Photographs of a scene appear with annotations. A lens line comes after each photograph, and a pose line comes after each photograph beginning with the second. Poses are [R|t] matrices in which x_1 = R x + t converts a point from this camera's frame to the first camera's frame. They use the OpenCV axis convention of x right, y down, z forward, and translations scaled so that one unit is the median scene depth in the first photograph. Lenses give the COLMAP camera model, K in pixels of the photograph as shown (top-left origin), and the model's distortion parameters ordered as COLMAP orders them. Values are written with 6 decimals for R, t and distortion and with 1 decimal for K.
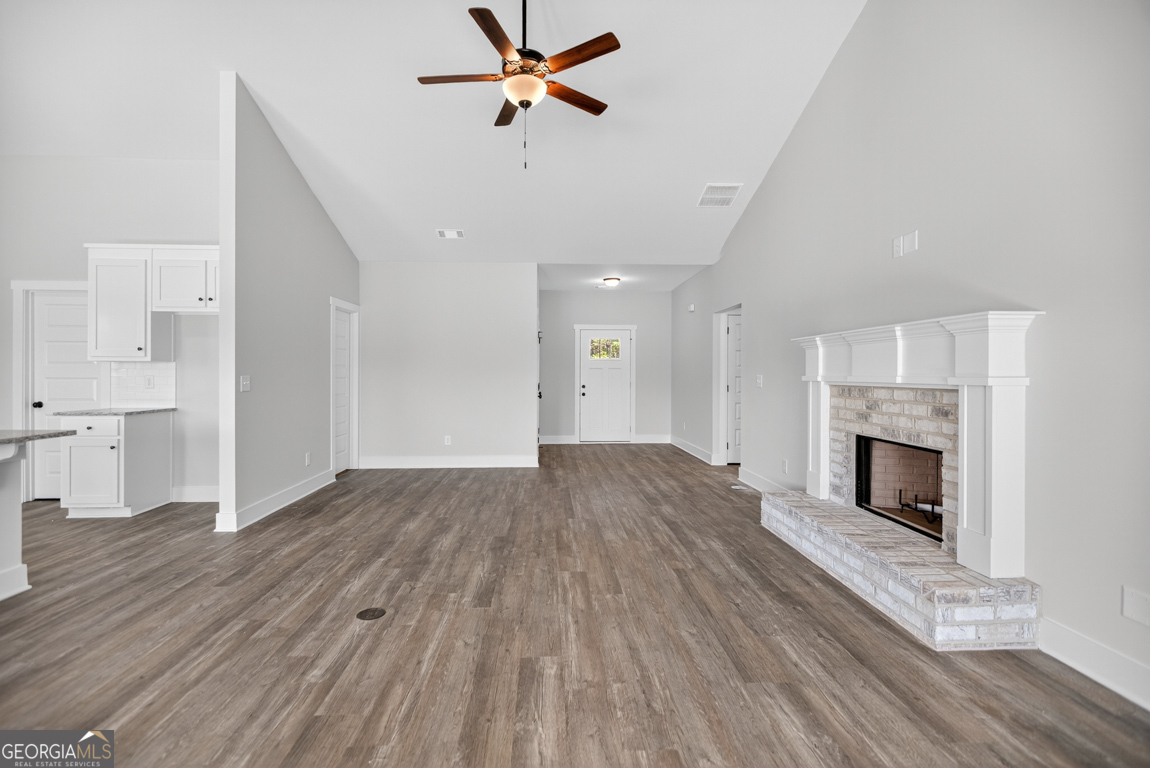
lens RADIAL K [[521.4, 0, 569.4], [0, 521.4, 374.6], [0, 0, 1]] dist [-0.001858, 0.000060]
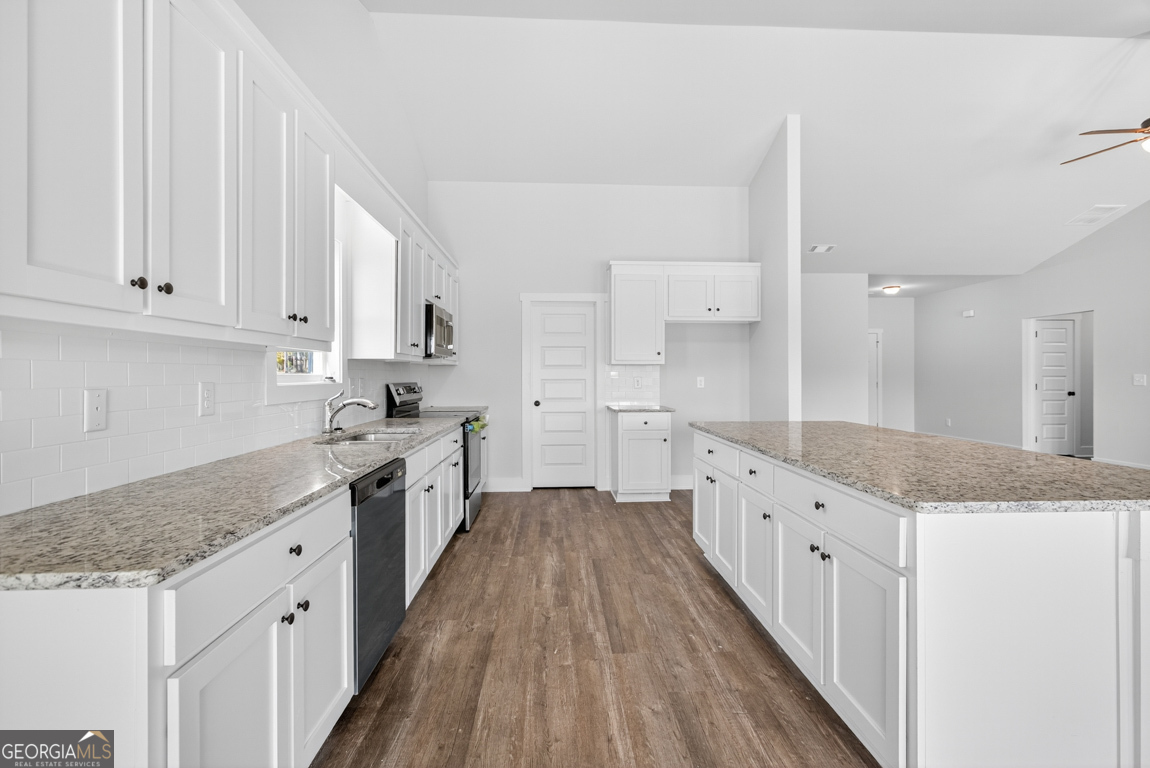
lens RADIAL K [[521.4, 0, 569.4], [0, 521.4, 374.6], [0, 0, 1]] dist [-0.001858, 0.000060]
pose [[0.999901, -0.005008, 0.013140, -1.207500], [0.005049, 0.999983, -0.003072, -0.000771], [-0.013124, 0.003138, 0.999909, -0.157537]]
